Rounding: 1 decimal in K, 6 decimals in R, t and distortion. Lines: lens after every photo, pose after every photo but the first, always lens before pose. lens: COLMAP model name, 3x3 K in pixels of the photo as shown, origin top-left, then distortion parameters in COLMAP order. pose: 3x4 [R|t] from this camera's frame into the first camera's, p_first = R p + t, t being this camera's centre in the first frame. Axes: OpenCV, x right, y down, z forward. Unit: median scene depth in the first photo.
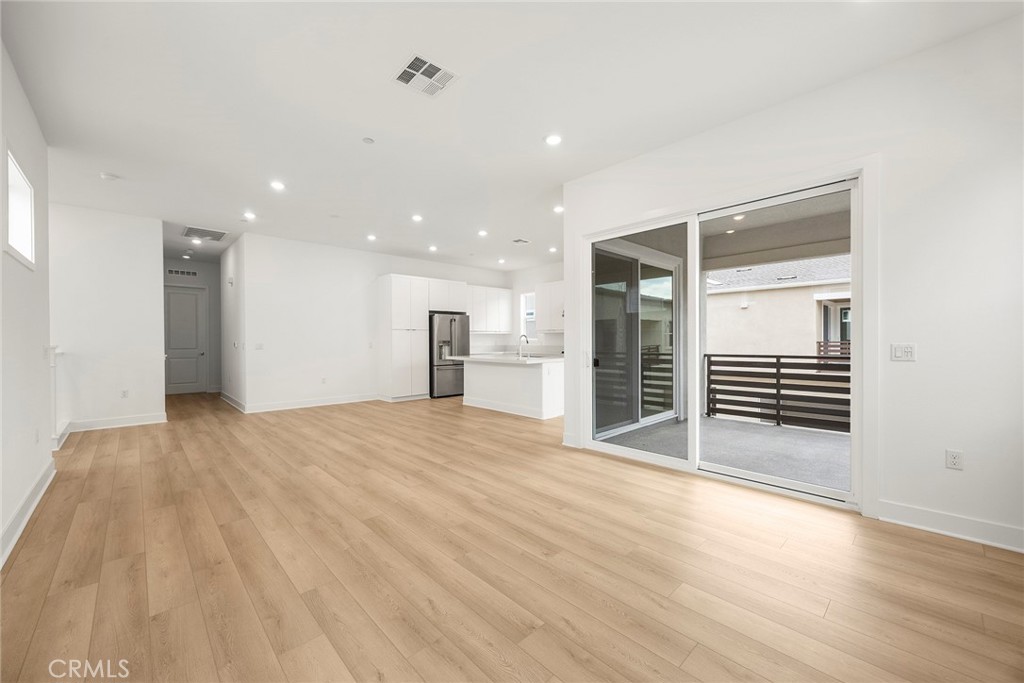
lens RADIAL K [[396.2, 0, 512.0], [0, 396.2, 344.4], [0, 0, 1]] dist [-0.001440, -0.000211]
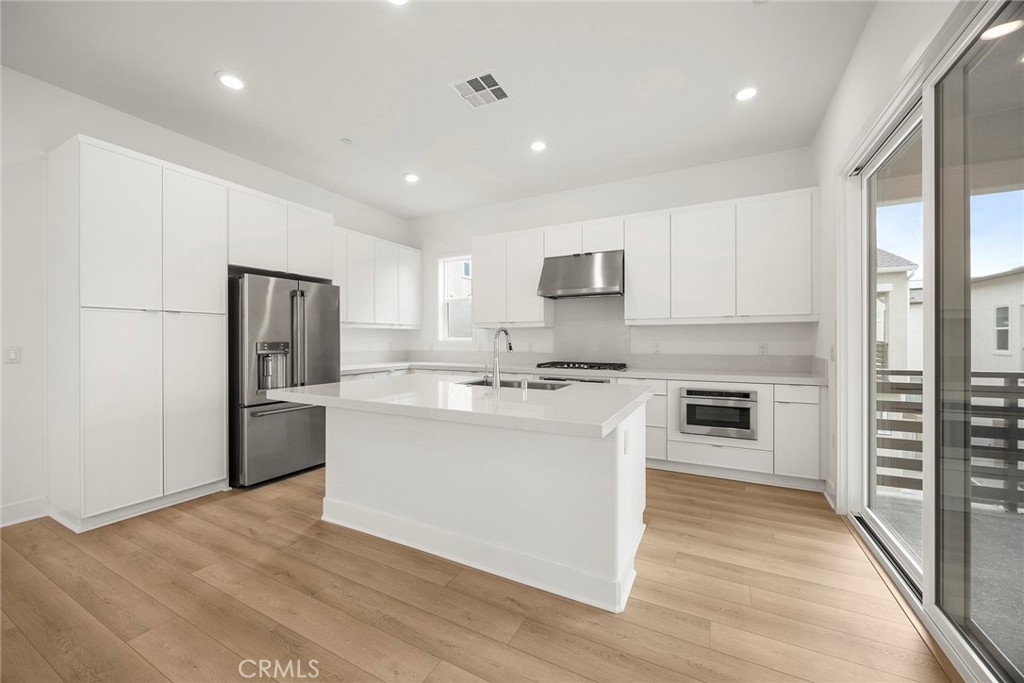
lens RADIAL K [[396.2, 0, 527.2], [0, 396.2, 339.6], [0, 0, 1]] dist [-0.001440, -0.000211]
pose [[0.936943, 0.001141, 0.349481, -0.069231], [0.004091, 0.999890, -0.014232, -0.005559], [-0.349459, 0.014765, 0.936835, 0.532663]]
